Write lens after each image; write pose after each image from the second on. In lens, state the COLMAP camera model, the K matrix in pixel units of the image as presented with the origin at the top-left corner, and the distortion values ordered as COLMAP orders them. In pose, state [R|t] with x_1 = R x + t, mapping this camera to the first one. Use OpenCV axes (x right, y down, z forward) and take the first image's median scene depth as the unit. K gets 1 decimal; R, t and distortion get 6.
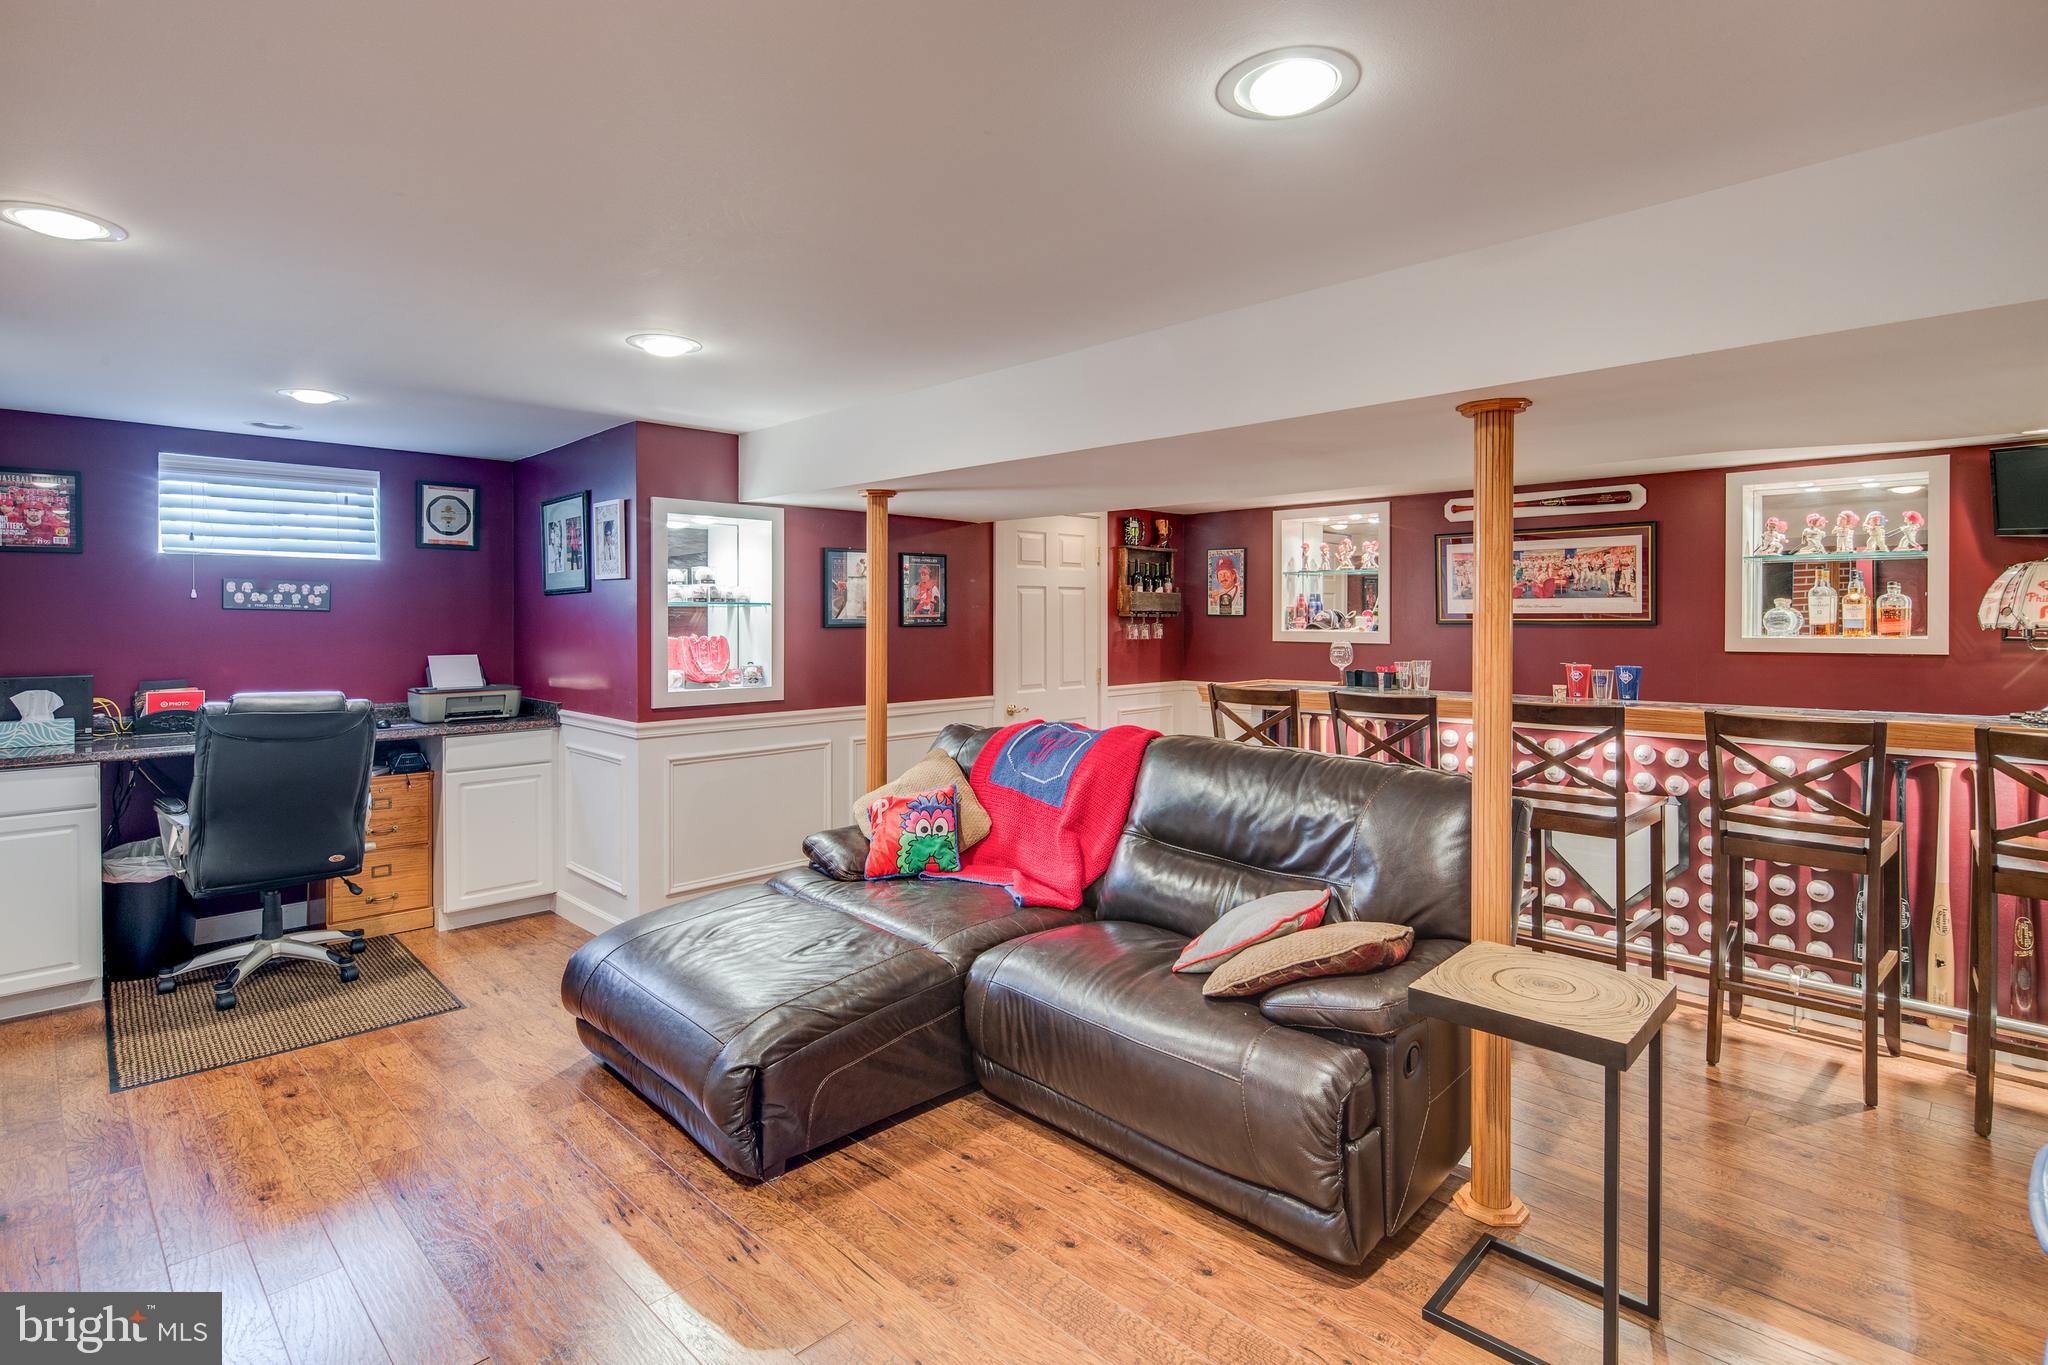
lens RADIAL K [[991.5, 0, 1025.7], [0, 991.5, 616.7], [0, 0, 1]] dist [0.001426, -0.000879]
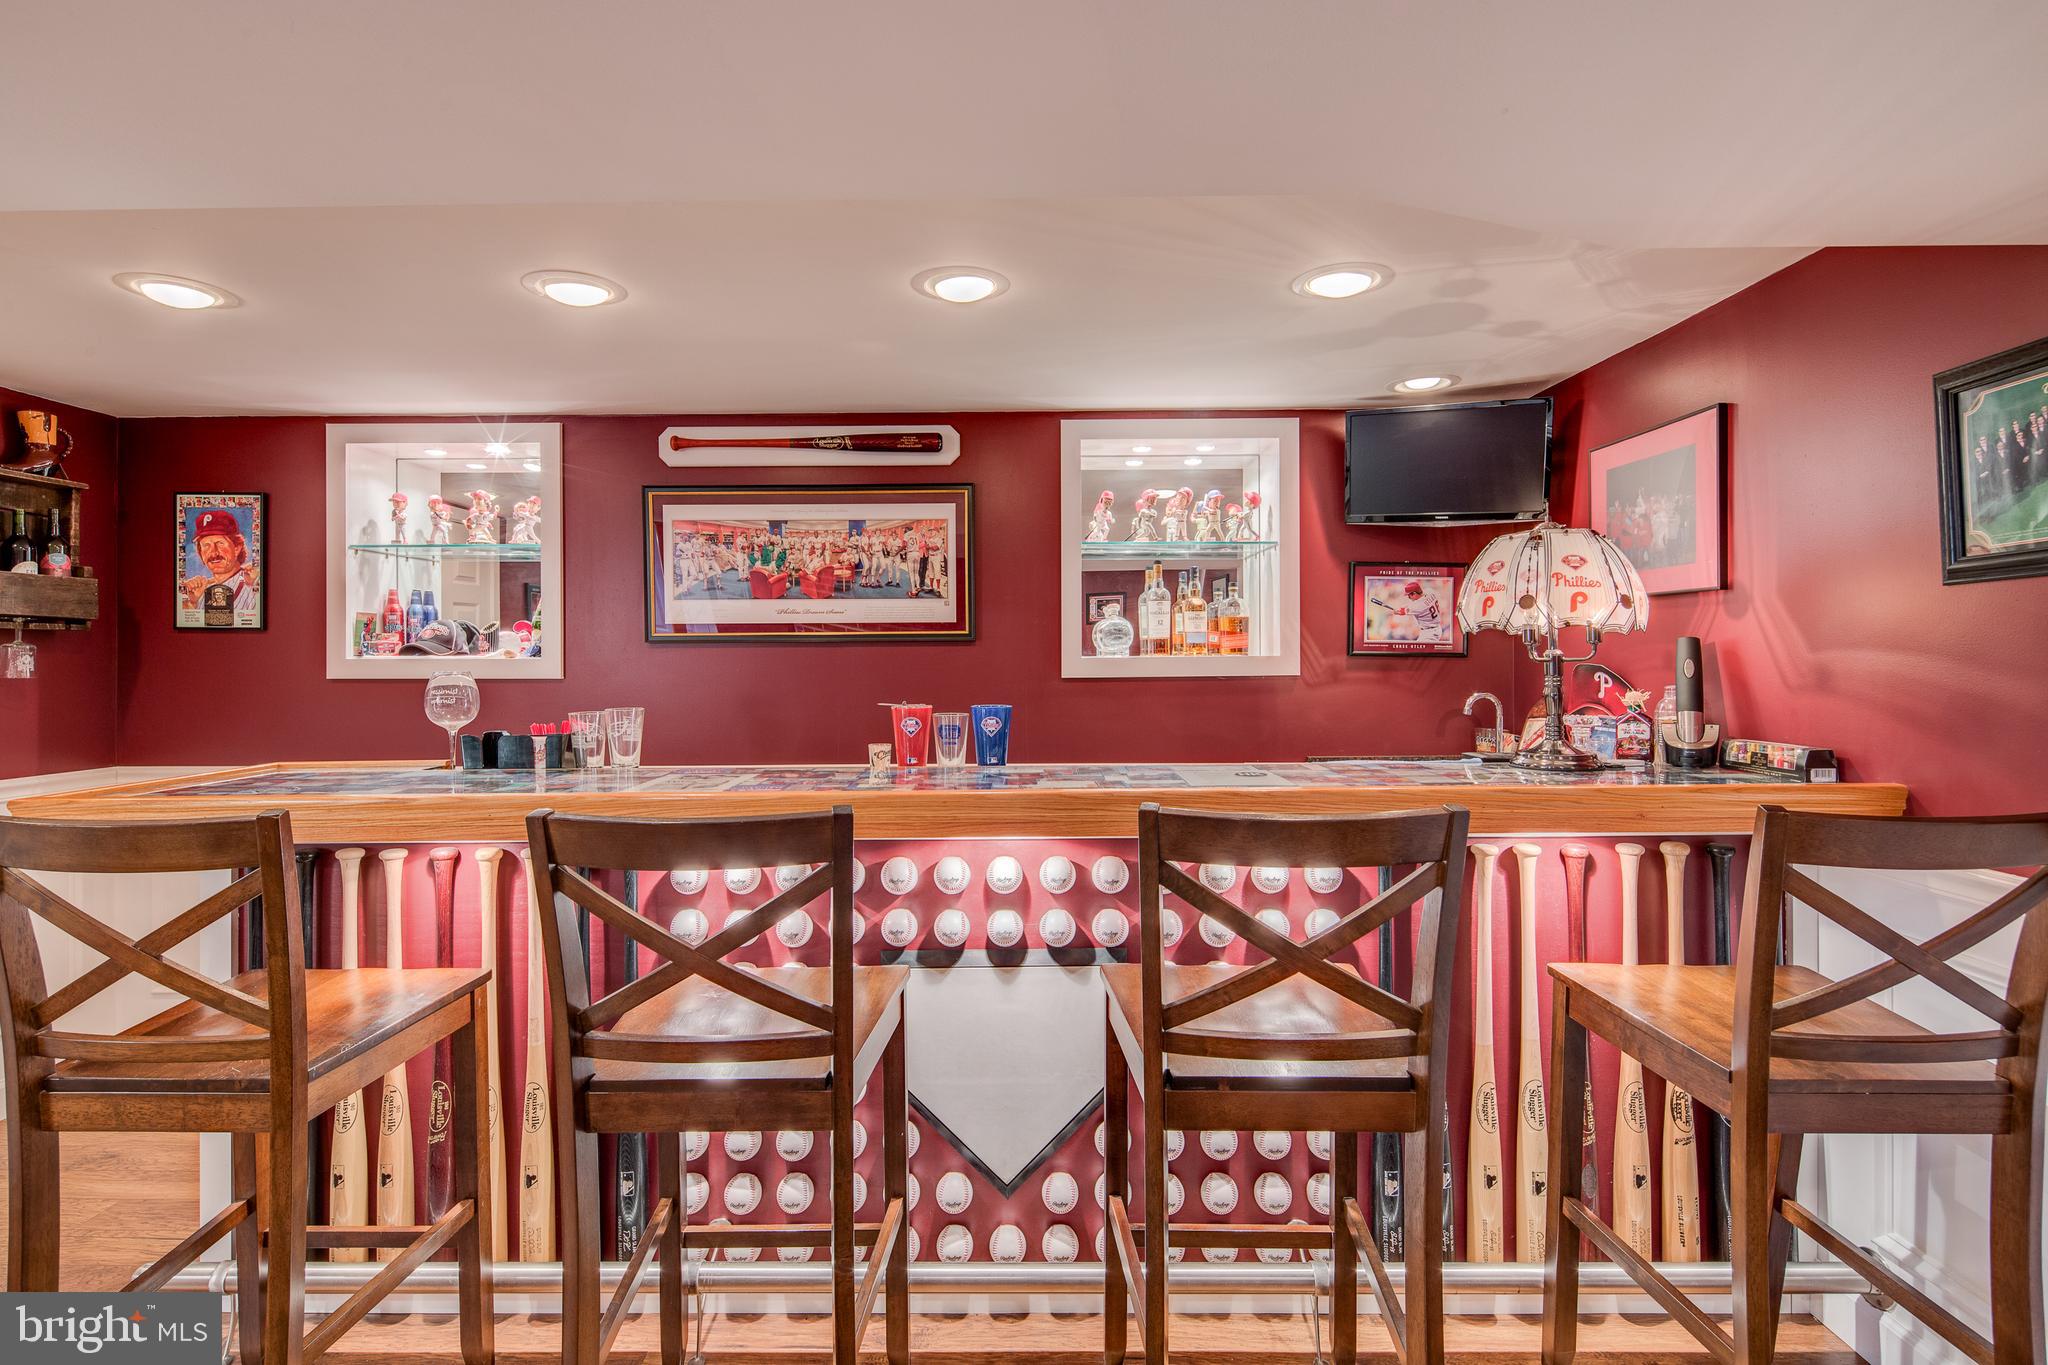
lens RADIAL K [[1033.5, 0, 1023.1], [0, 1033.5, 648.7], [0, 0, 1]] dist [0.002469, -0.000637]
pose [[0.722043, 0.001364, 0.691847, 0.152593], [0.004413, 0.999969, -0.006577, 0.015461], [-0.691834, 0.007801, 0.722015, 0.402362]]
